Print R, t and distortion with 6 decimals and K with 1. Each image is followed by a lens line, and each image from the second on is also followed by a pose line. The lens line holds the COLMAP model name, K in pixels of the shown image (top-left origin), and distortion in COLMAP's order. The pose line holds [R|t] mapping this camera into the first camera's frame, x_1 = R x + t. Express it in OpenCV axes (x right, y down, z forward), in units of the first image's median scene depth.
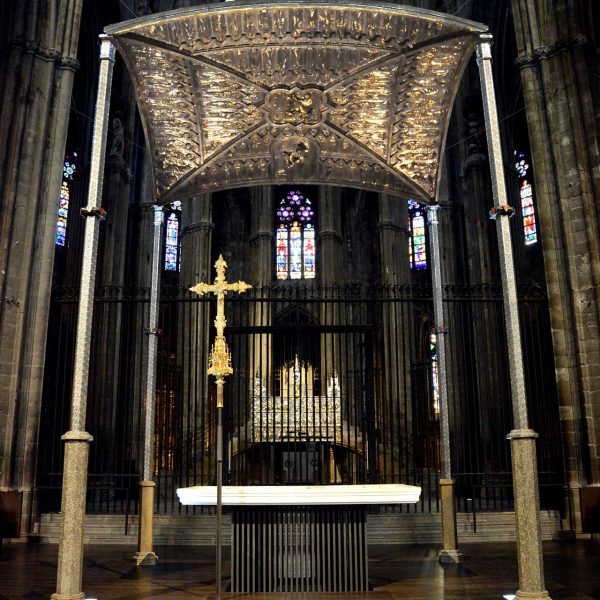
lens RADIAL K [[641.2, 0, 300.0], [0, 641.2, 300.0], [0, 0, 1]] dist [-0.019437, 0.013518]
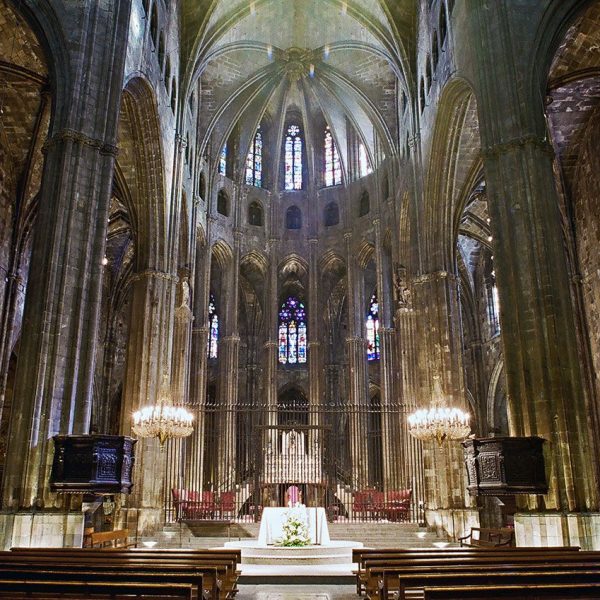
lens RADIAL K [[641.2, 0, 300.0], [0, 641.2, 300.0], [0, 0, 1]] dist [-0.019437, 0.013518]
pose [[0.999853, 0.012602, 0.011611, -0.007677], [-0.012003, 0.998663, -0.050289, -0.098065], [-0.012229, 0.050142, 0.998667, -0.389783]]
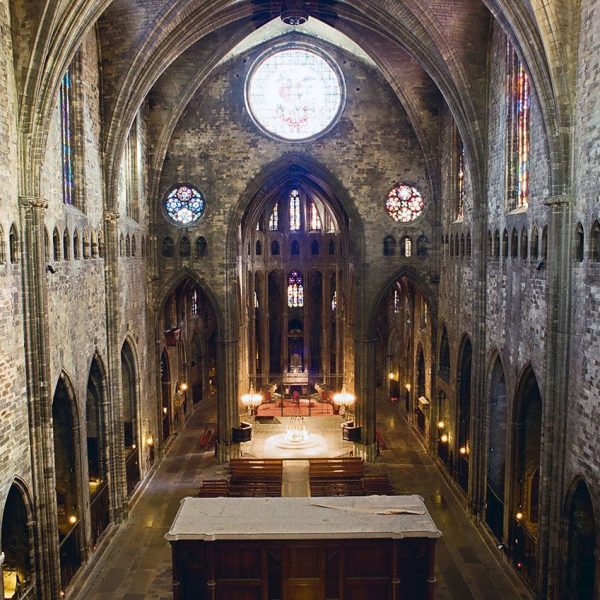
lens RADIAL K [[615.4, 0, 300.0], [0, 615.4, 300.0], [0, 0, 1]] dist [-0.109038, 0.085614]
pose [[0.999989, 0.003012, 0.003633, 0.002279], [-0.004034, 0.945020, 0.326988, -0.871651], [-0.002448, -0.326999, 0.945022, -1.354324]]
